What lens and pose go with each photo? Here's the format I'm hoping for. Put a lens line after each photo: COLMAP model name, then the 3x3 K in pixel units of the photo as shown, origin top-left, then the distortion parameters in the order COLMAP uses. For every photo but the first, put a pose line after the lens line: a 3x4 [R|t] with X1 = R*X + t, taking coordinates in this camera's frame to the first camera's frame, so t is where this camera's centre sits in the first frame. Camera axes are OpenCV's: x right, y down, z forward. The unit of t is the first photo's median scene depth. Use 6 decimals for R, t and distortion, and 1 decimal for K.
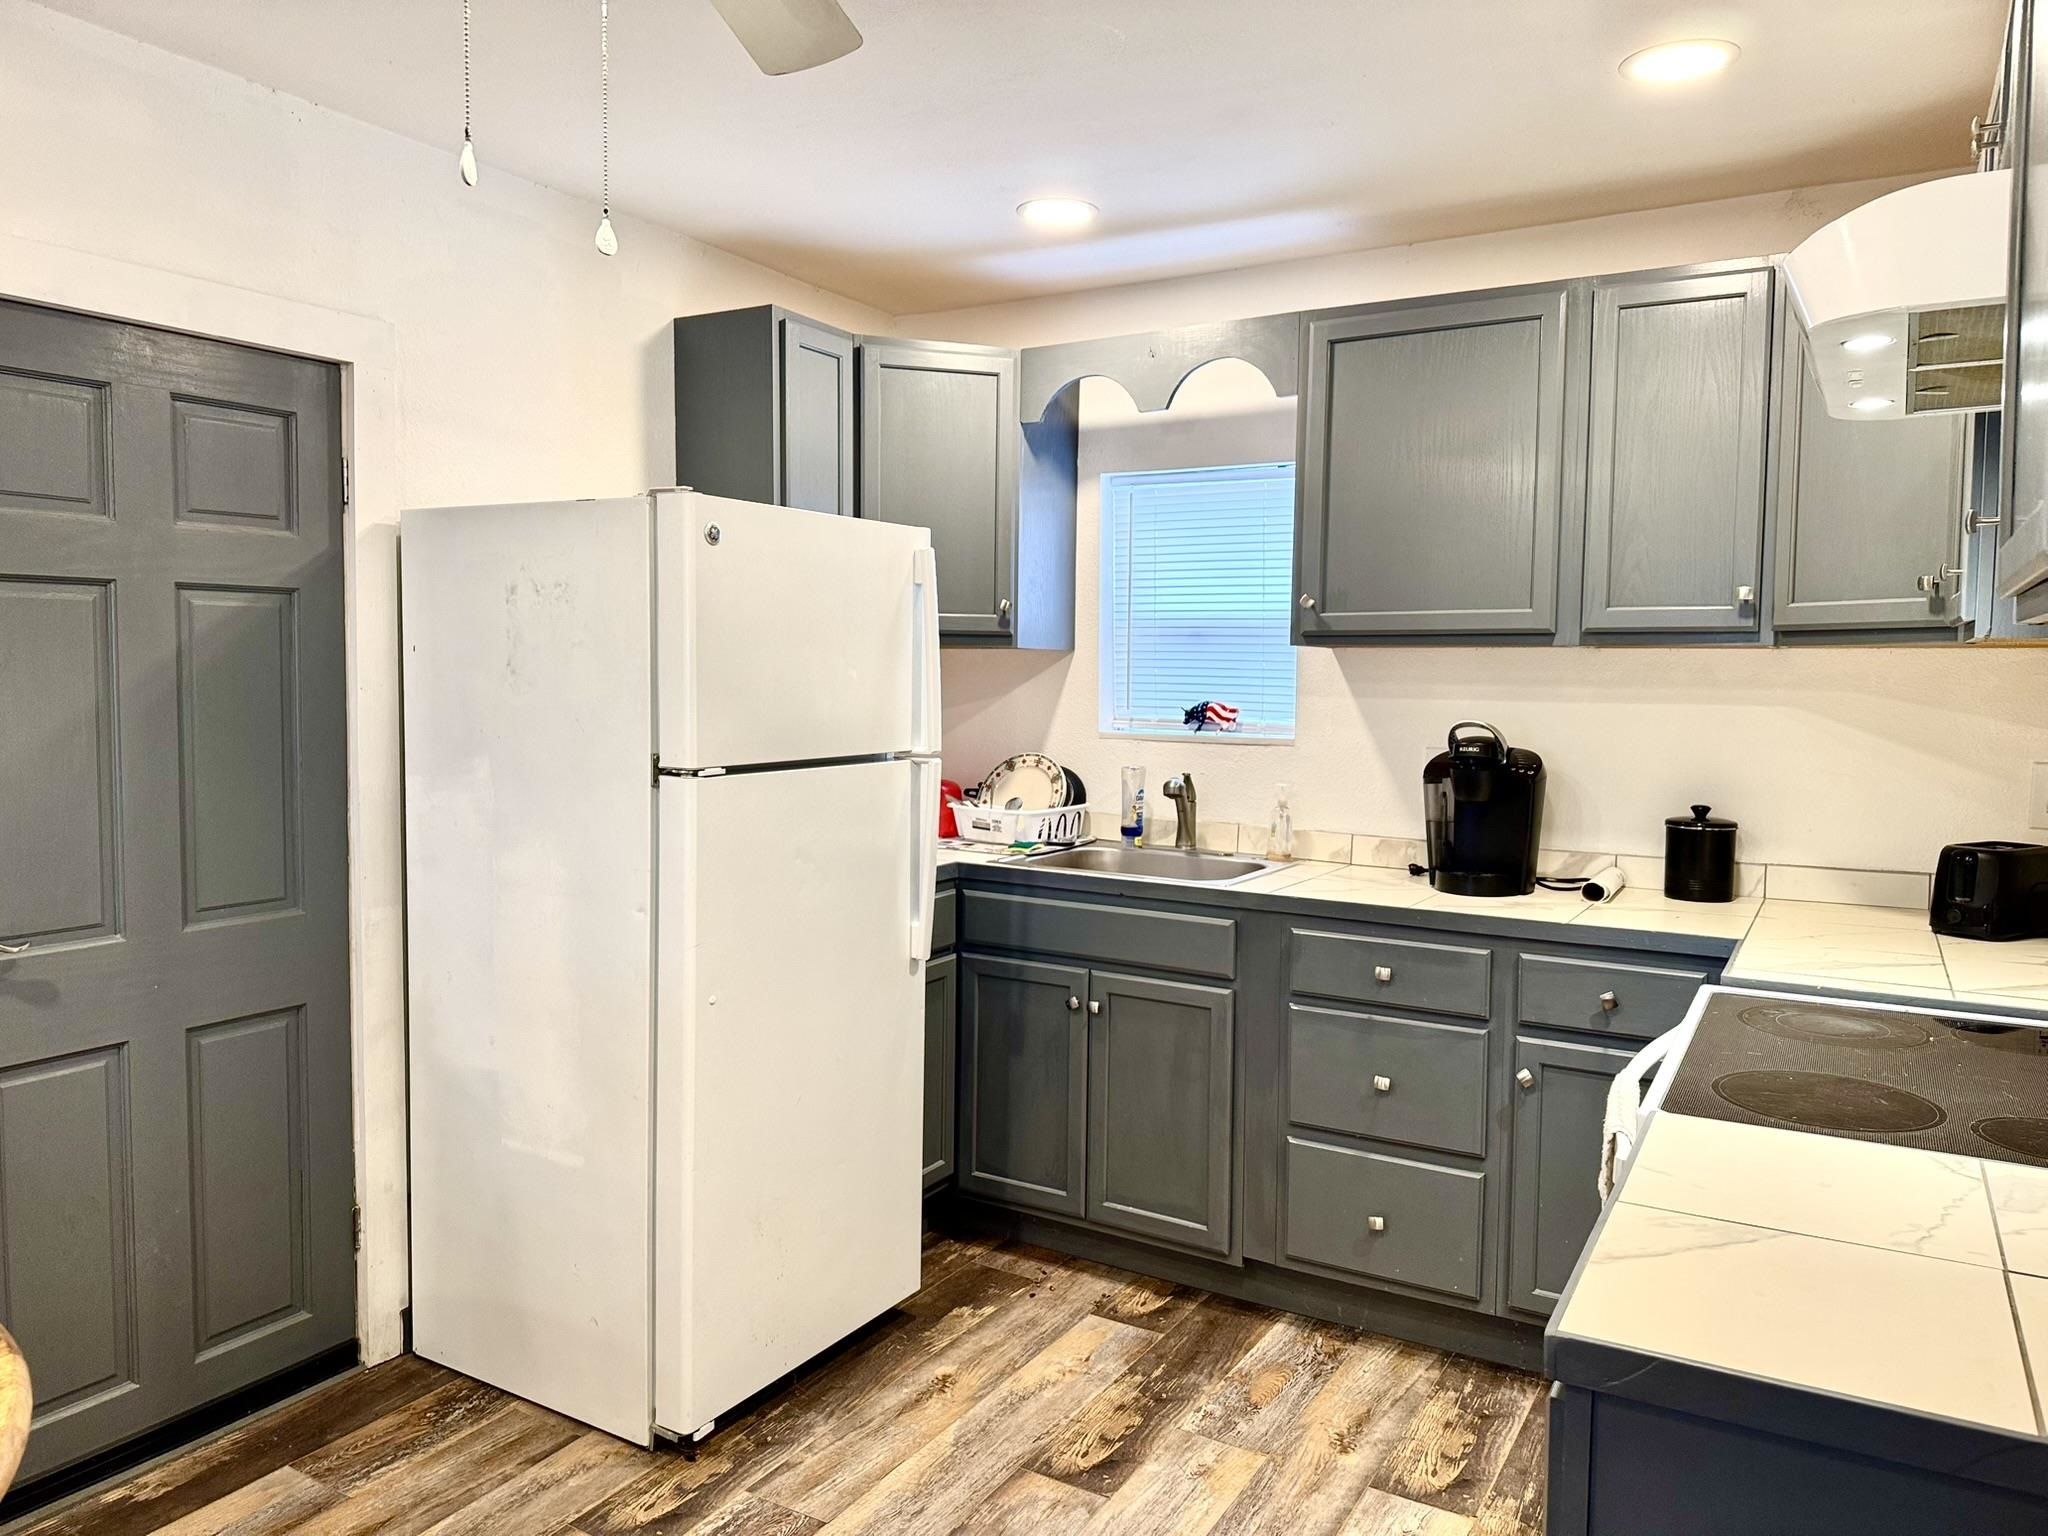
lens RADIAL K [[1432.2, 0, 1024.0], [0, 1432.2, 768.0], [0, 0, 1]] dist [0.123485, -0.210915]
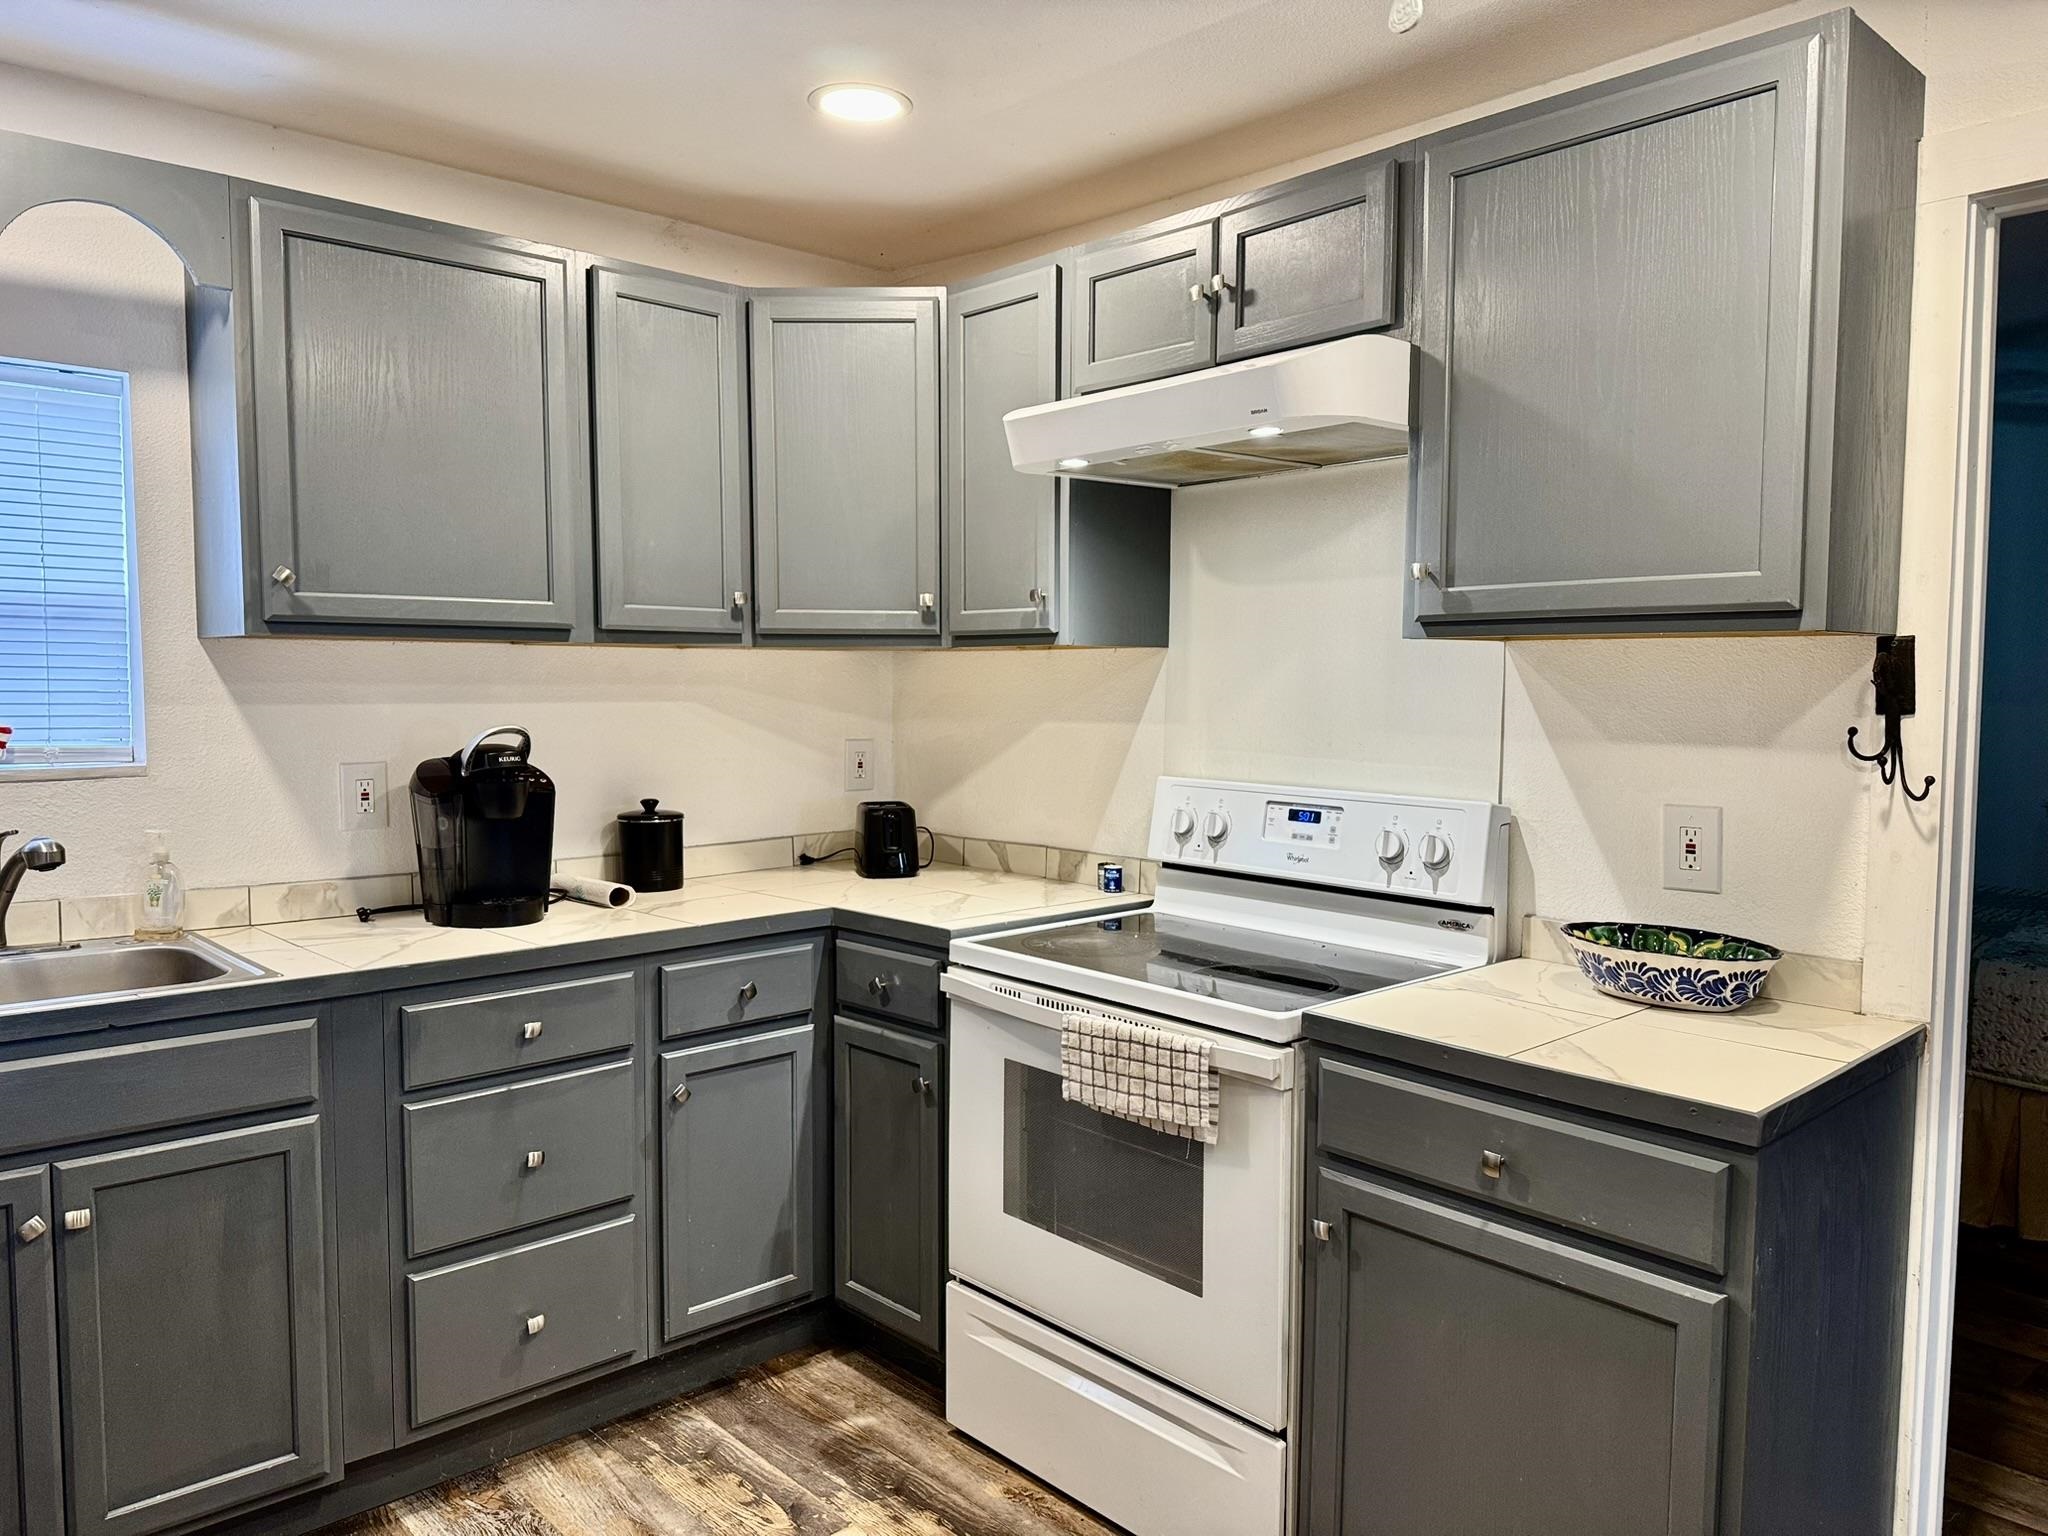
lens RADIAL K [[1435.3, 0, 1054.3], [0, 1435.3, 780.7], [0, 0, 1]] dist [0.091638, -0.114452]
pose [[0.293685, -0.079960, 0.952552, -0.437126], [0.066169, 0.995806, 0.063190, -0.034179], [-0.953609, 0.044472, 0.297744, 0.431272]]
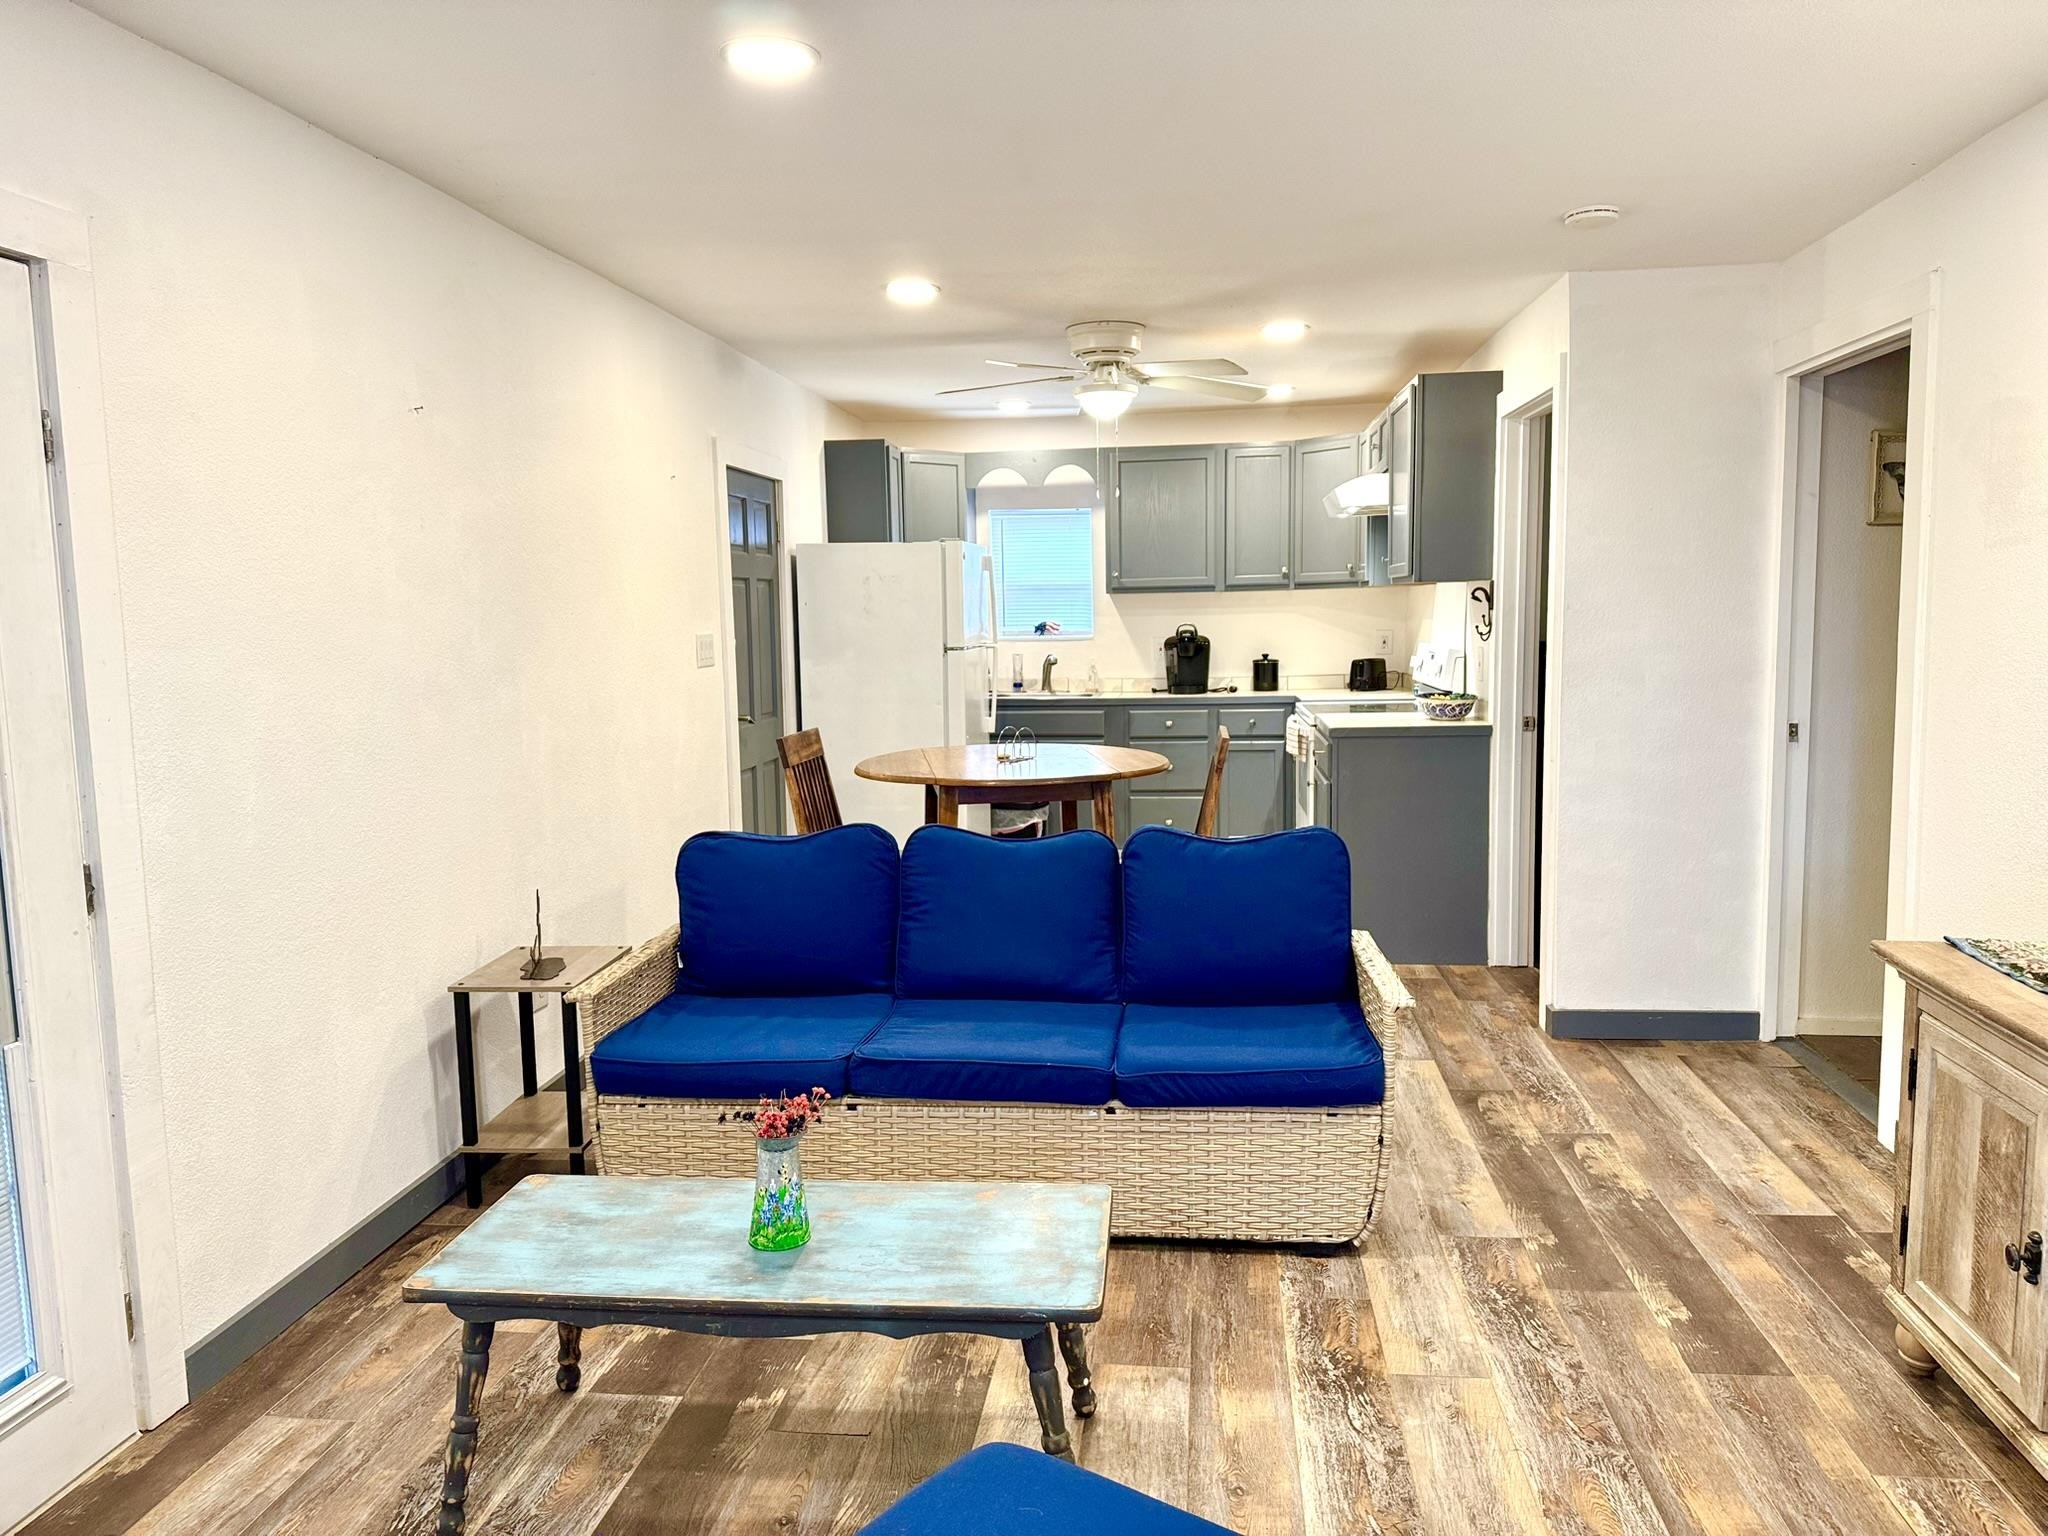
lens RADIAL K [[1432.2, 0, 1024.0], [0, 1432.2, 768.0], [0, 0, 1]] dist [0.123485, -0.210915]
pose [[0.915103, -0.072496, 0.396649, -0.941199], [0.057091, 0.997090, 0.050524, 0.075126], [-0.399157, -0.023589, 0.916579, -1.145790]]
